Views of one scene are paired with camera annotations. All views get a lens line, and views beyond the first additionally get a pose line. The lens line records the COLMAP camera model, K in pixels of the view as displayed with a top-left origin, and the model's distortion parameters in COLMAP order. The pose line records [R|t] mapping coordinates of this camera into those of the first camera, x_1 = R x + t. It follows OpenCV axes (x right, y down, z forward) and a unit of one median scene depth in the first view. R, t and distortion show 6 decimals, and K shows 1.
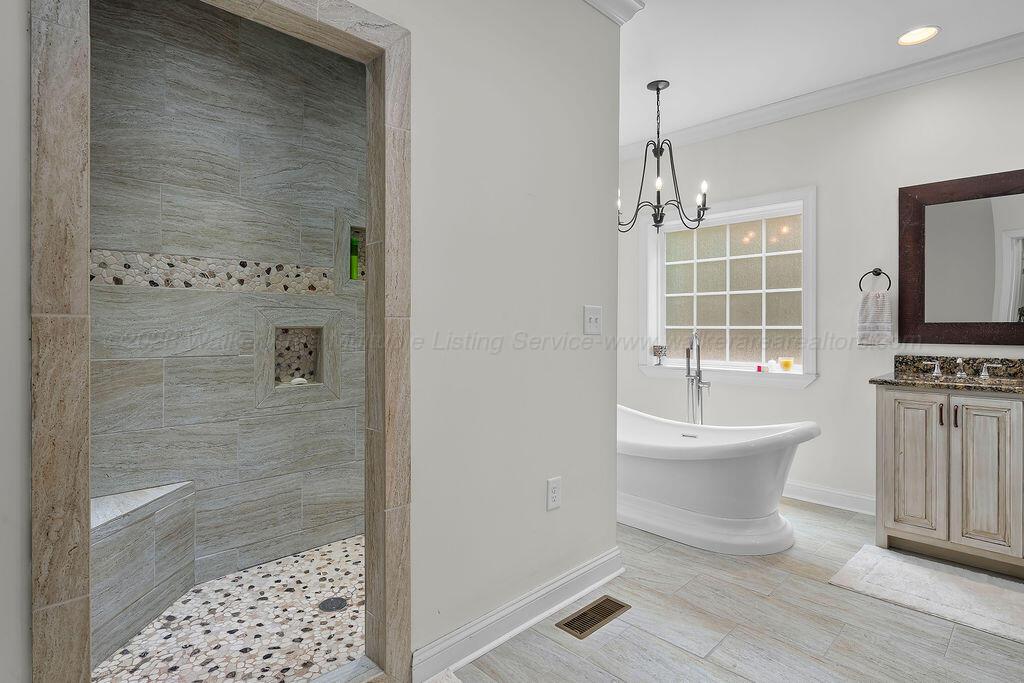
lens RADIAL K [[527.4, 0, 511.0], [0, 527.4, 330.5], [0, 0, 1]] dist [0.000140, -0.000126]
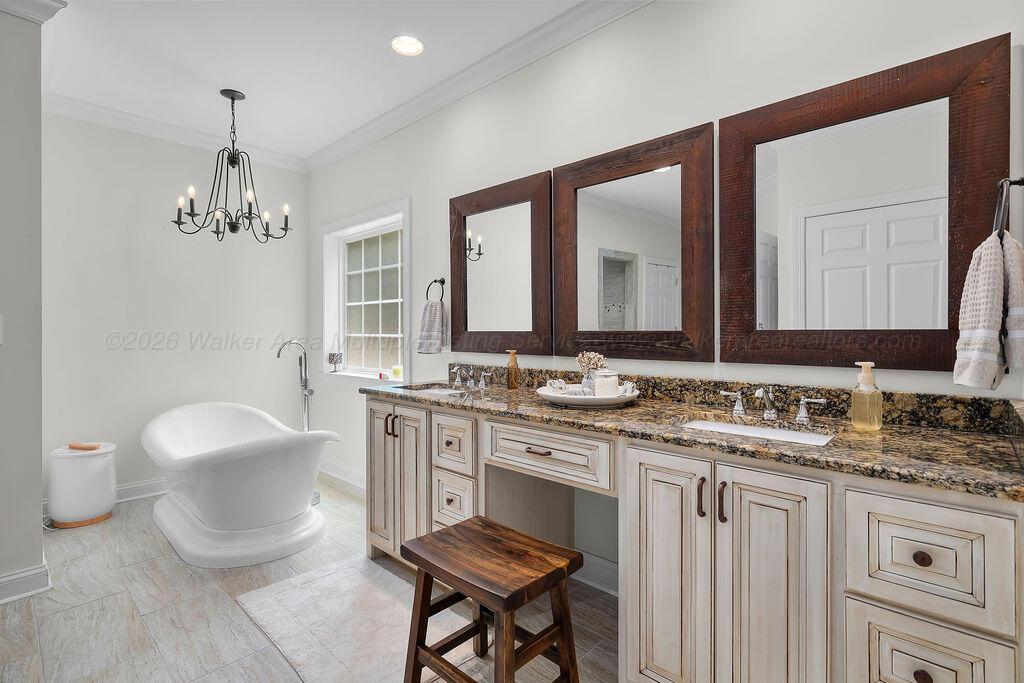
lens RADIAL K [[490.3, 0, 513.8], [0, 490.3, 334.8], [0, 0, 1]] dist [0.001593, -0.000309]
pose [[0.999190, -0.000738, 0.040225, 0.825578], [0.000938, 0.999987, -0.004952, -0.003566], [-0.040221, 0.004986, 0.999178, 0.053591]]
